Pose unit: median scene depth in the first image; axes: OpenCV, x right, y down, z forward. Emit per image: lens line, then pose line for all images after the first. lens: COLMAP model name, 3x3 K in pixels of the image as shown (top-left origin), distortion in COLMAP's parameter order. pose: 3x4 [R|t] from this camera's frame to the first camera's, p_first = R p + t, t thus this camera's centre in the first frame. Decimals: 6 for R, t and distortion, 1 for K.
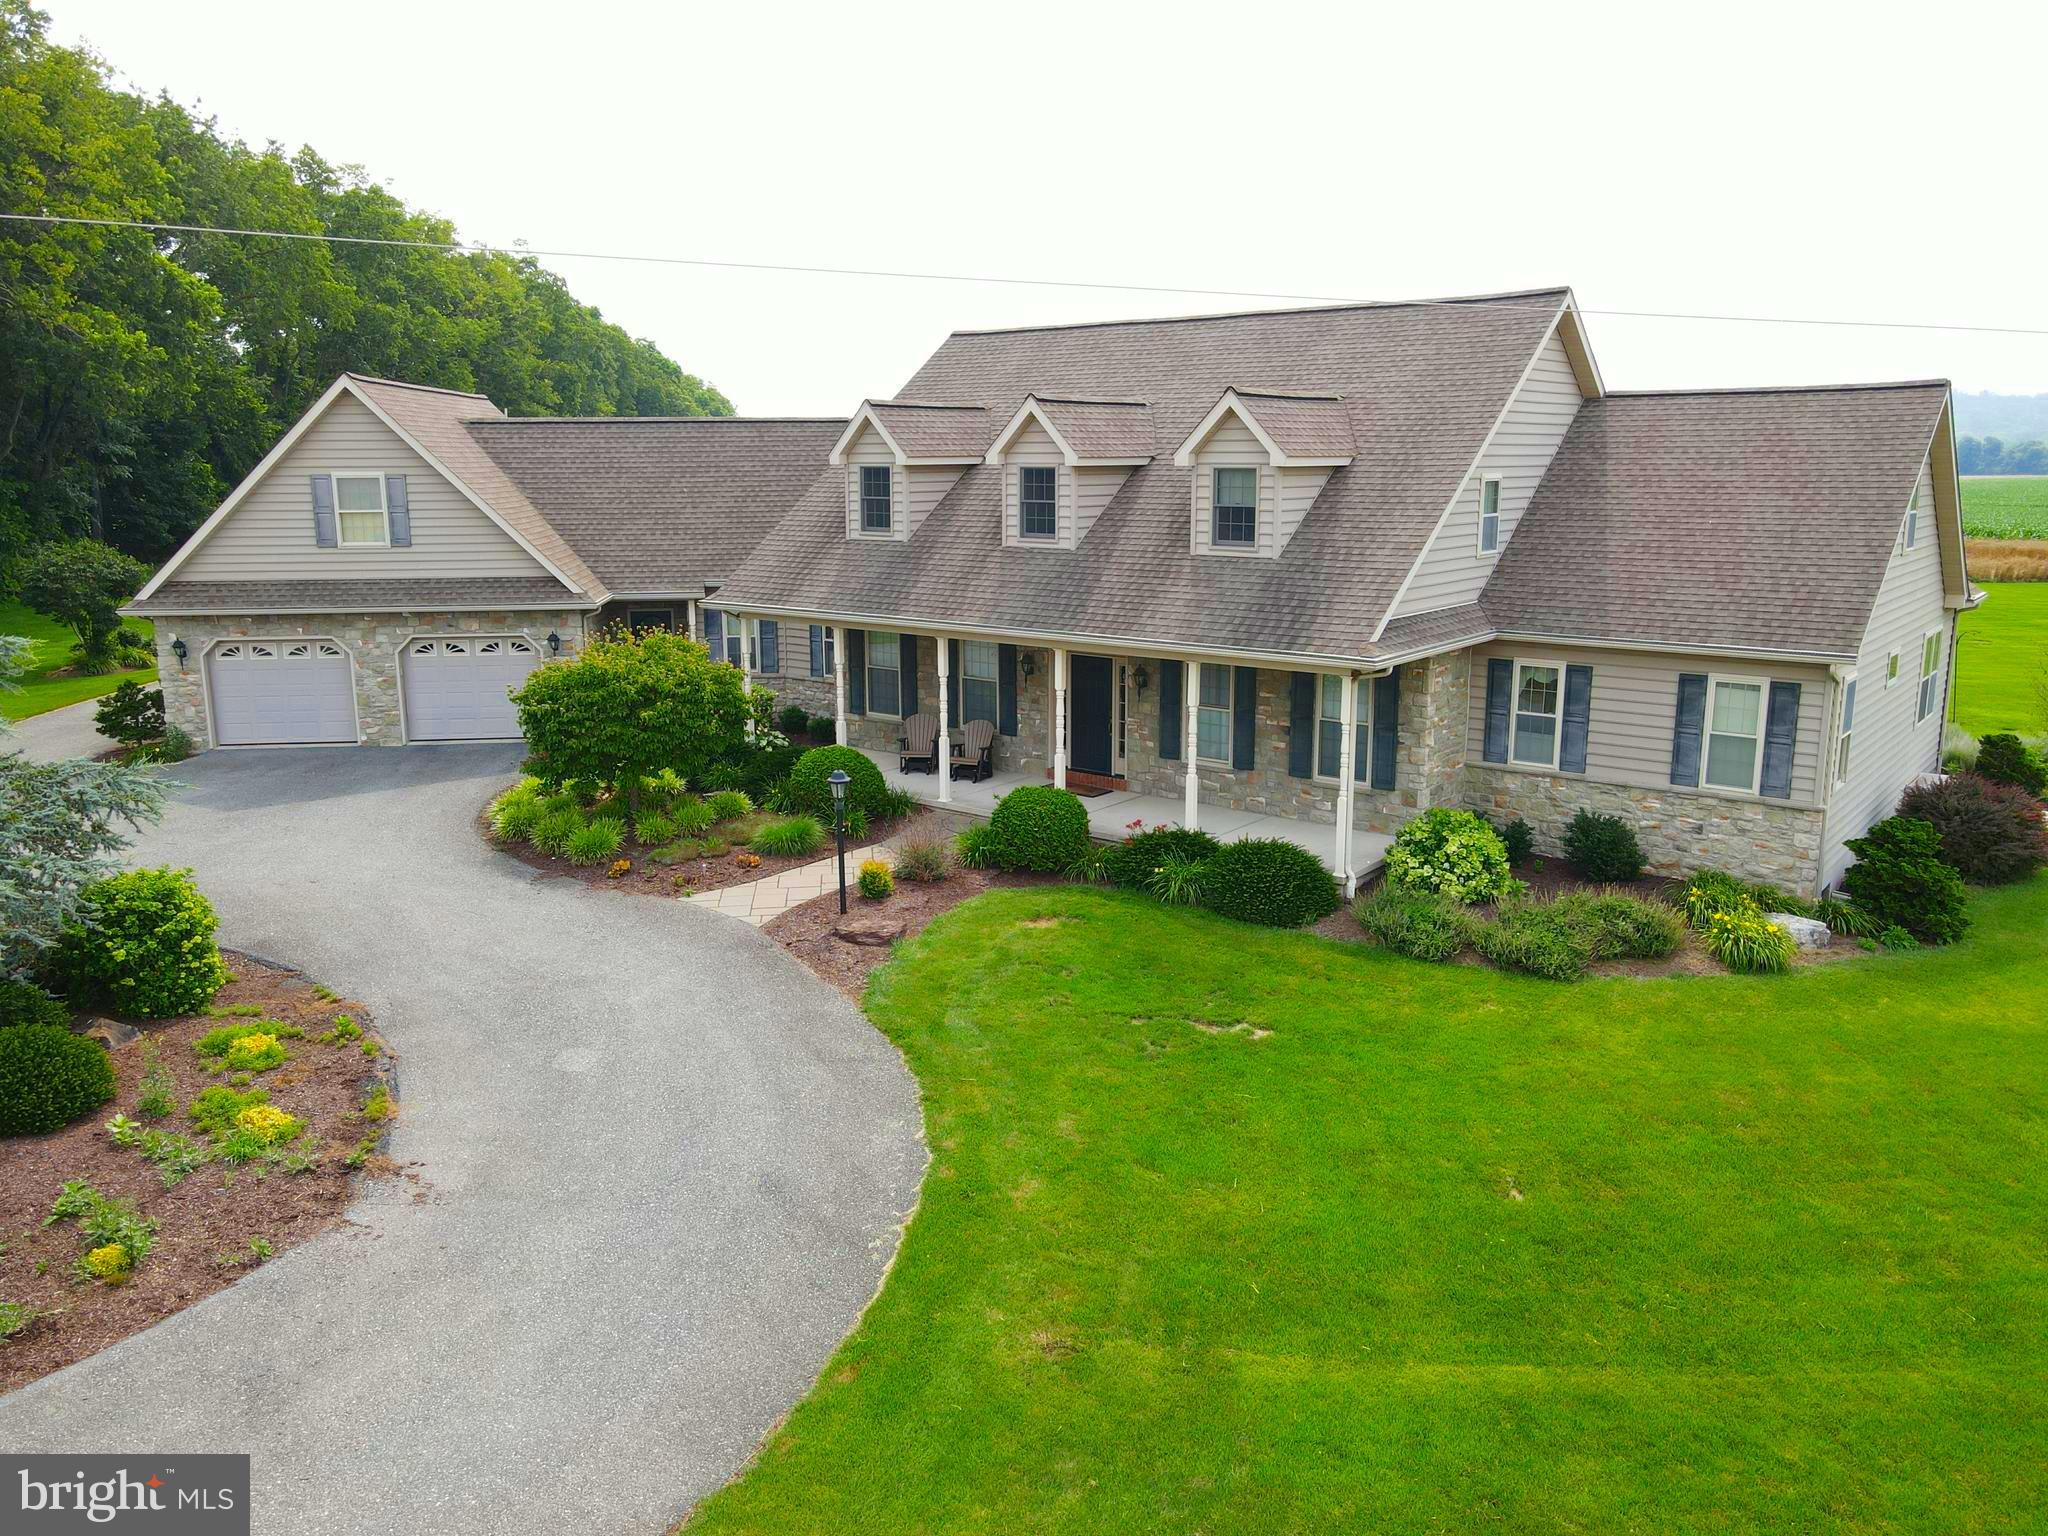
lens RADIAL K [[1509.0, 0, 1017.0], [0, 1509.0, 761.4], [0, 0, 1]] dist [0.001143, 0.016938]
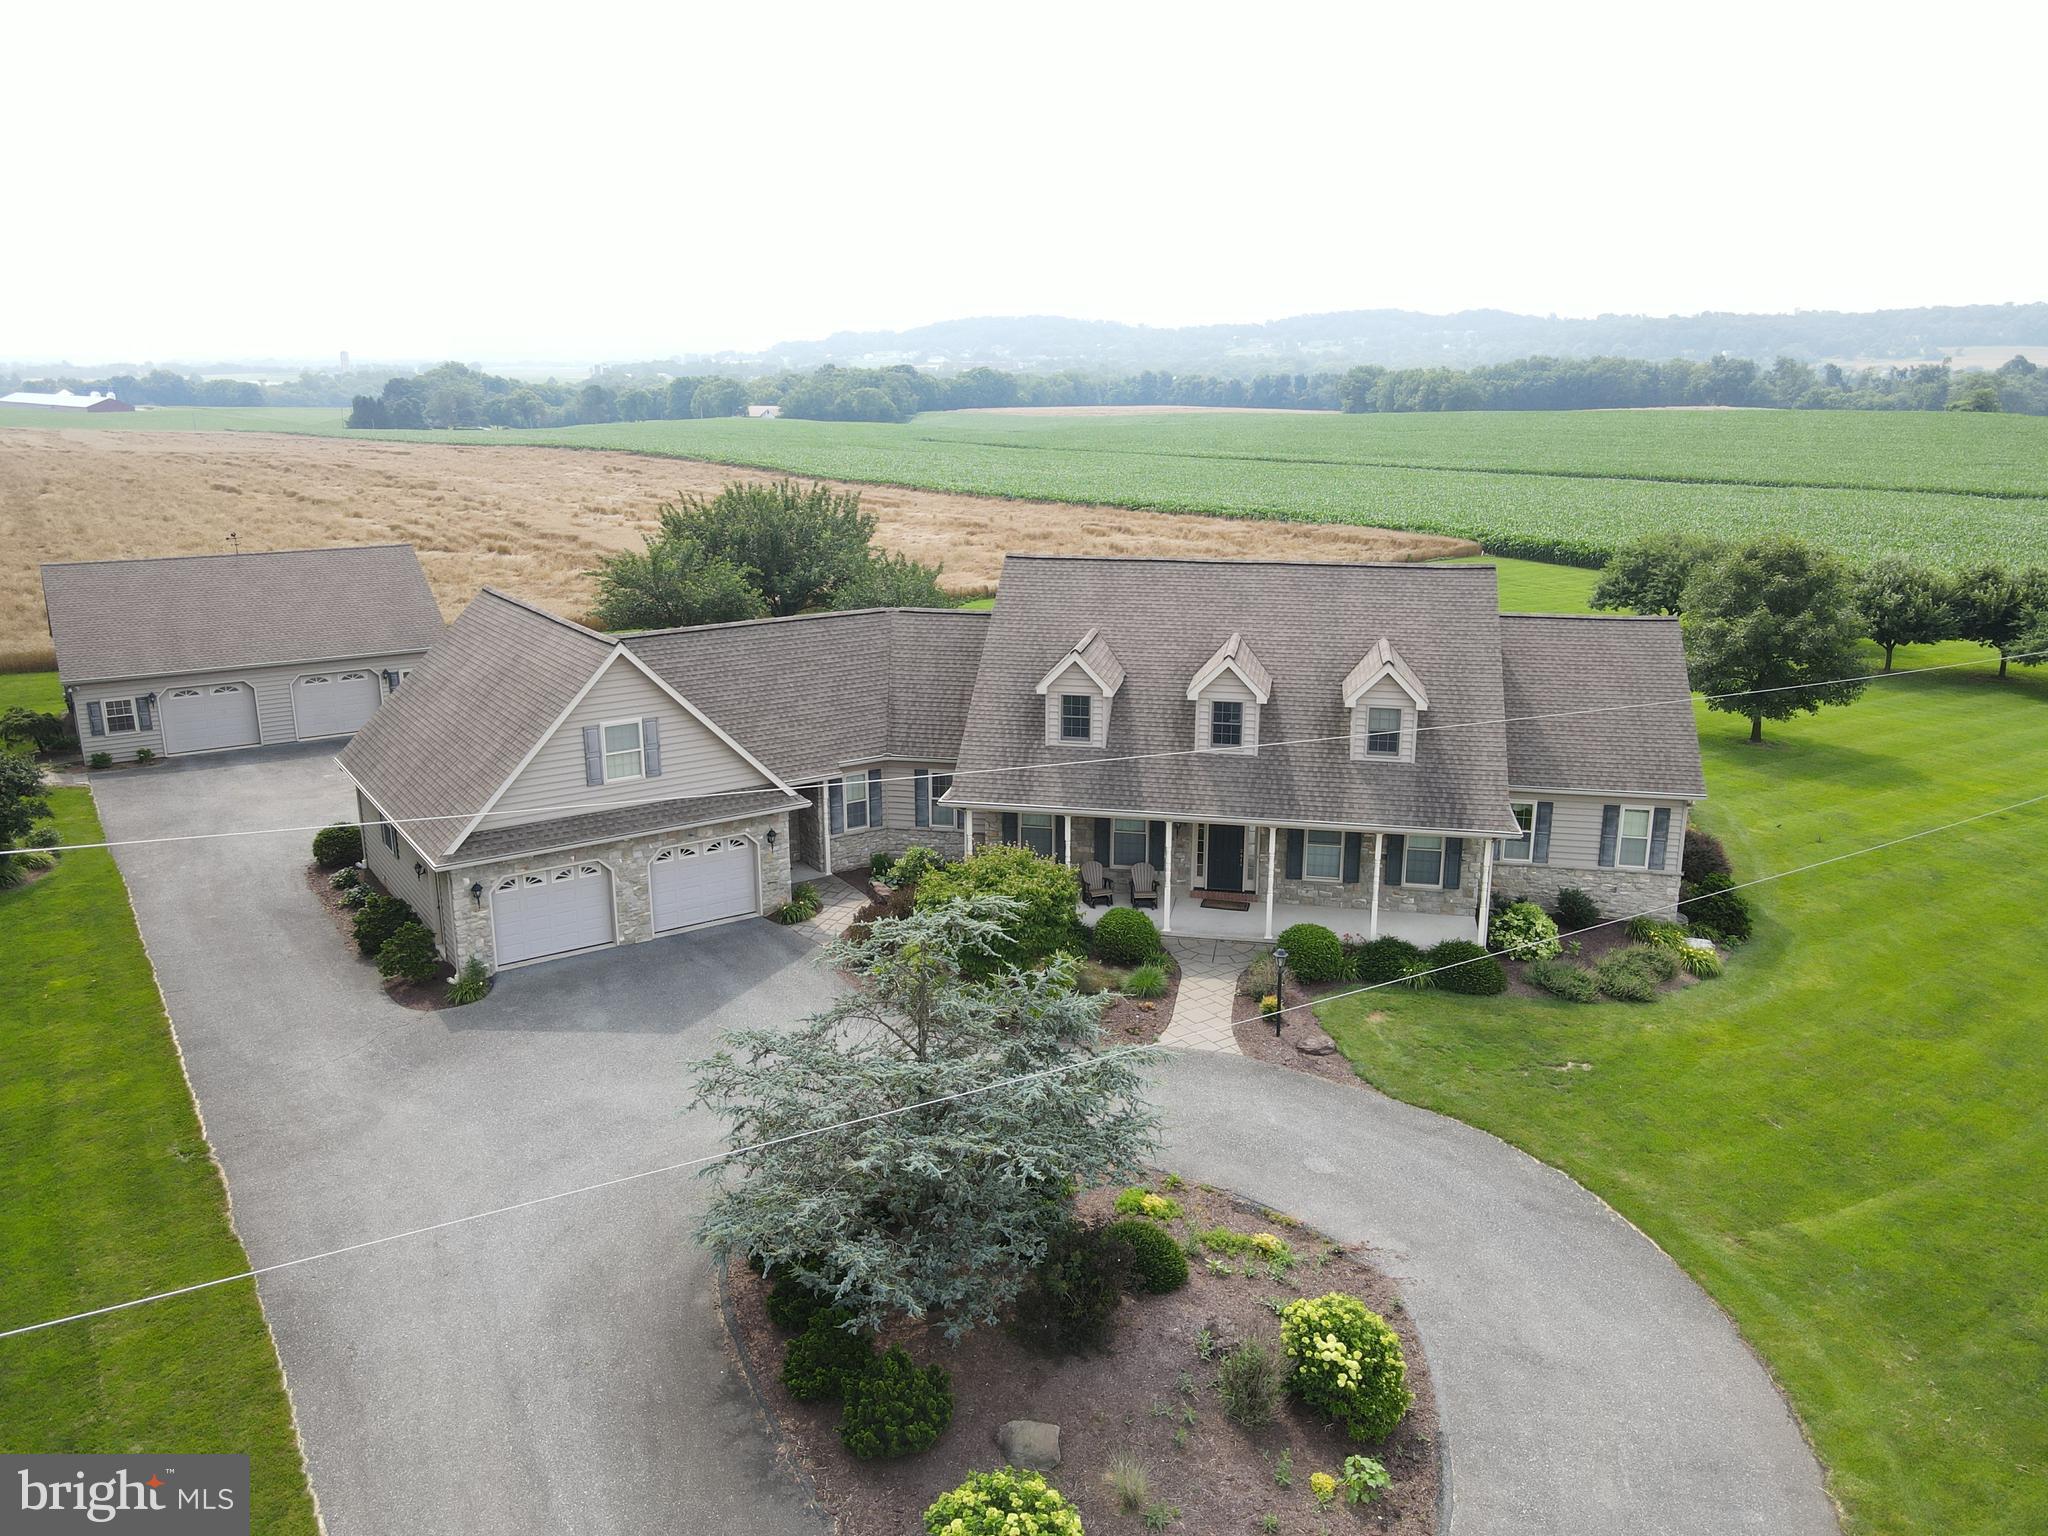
lens RADIAL K [[1509.0, 0, 1017.0], [0, 1509.0, 761.4], [0, 0, 1]] dist [0.001143, 0.016938]
pose [[0.885762, -0.113284, 0.450103, -0.912683], [0.089569, 0.993248, 0.073722, -0.286644], [-0.455415, -0.024985, 0.889928, -0.242882]]
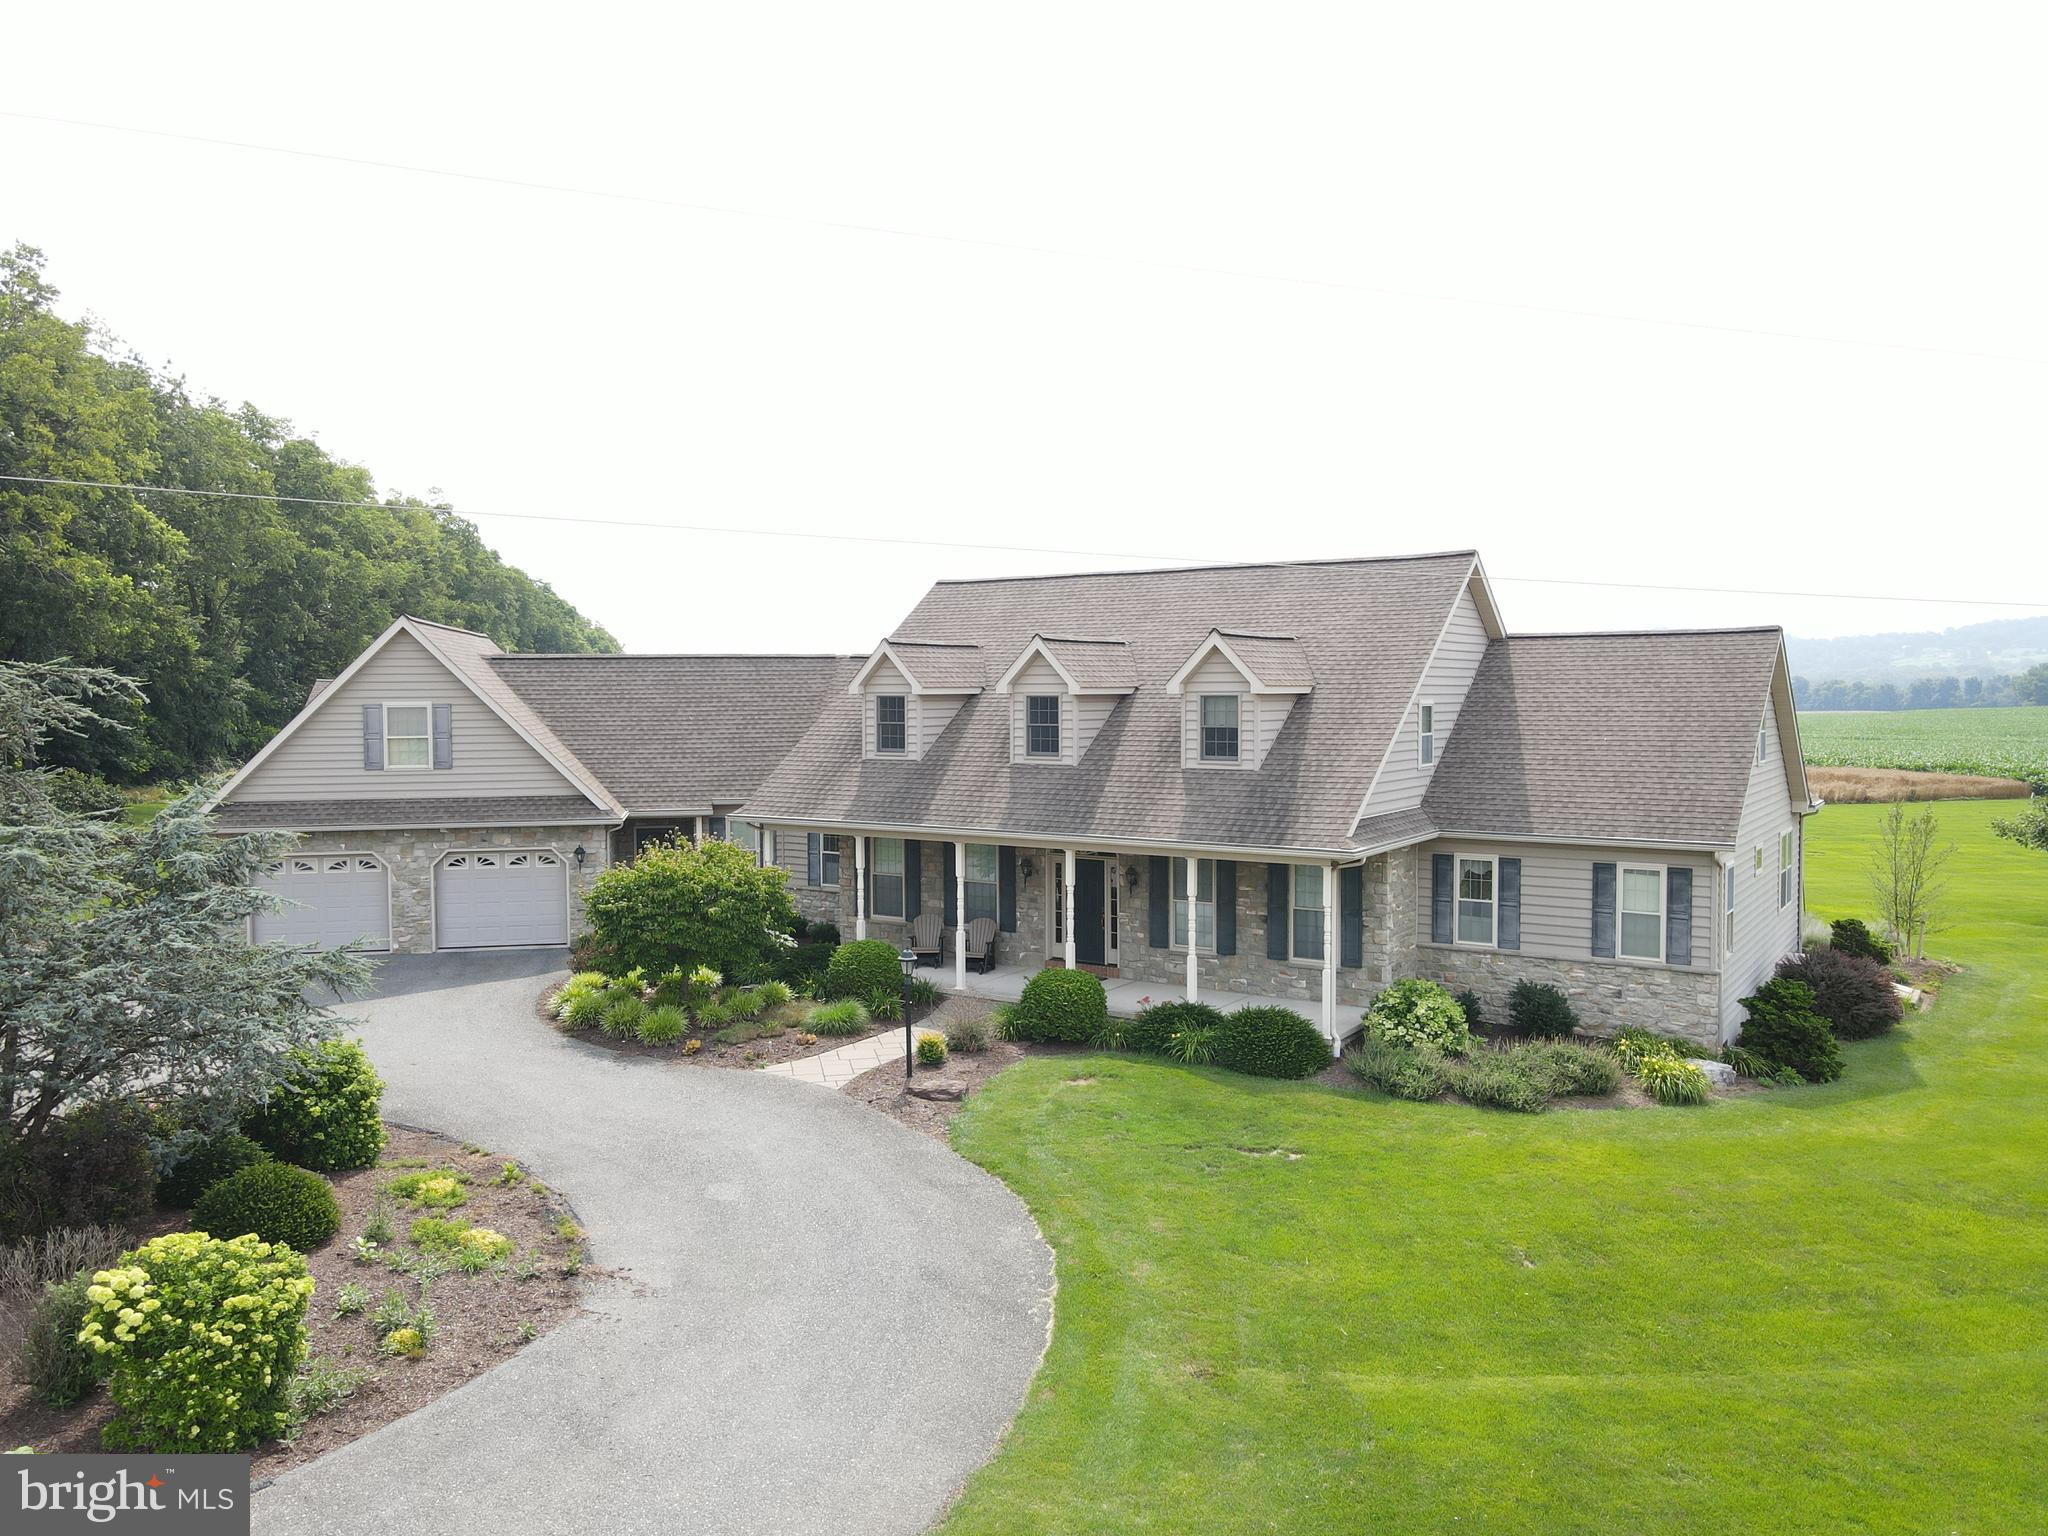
lens RADIAL K [[1509.0, 0, 1017.0], [0, 1509.0, 761.4], [0, 0, 1]] dist [0.001143, 0.016938]
pose [[0.996361, -0.004613, 0.085112, -0.114534], [0.017663, 0.988034, -0.153218, 0.036373], [-0.083387, 0.154164, 0.984520, -0.149947]]
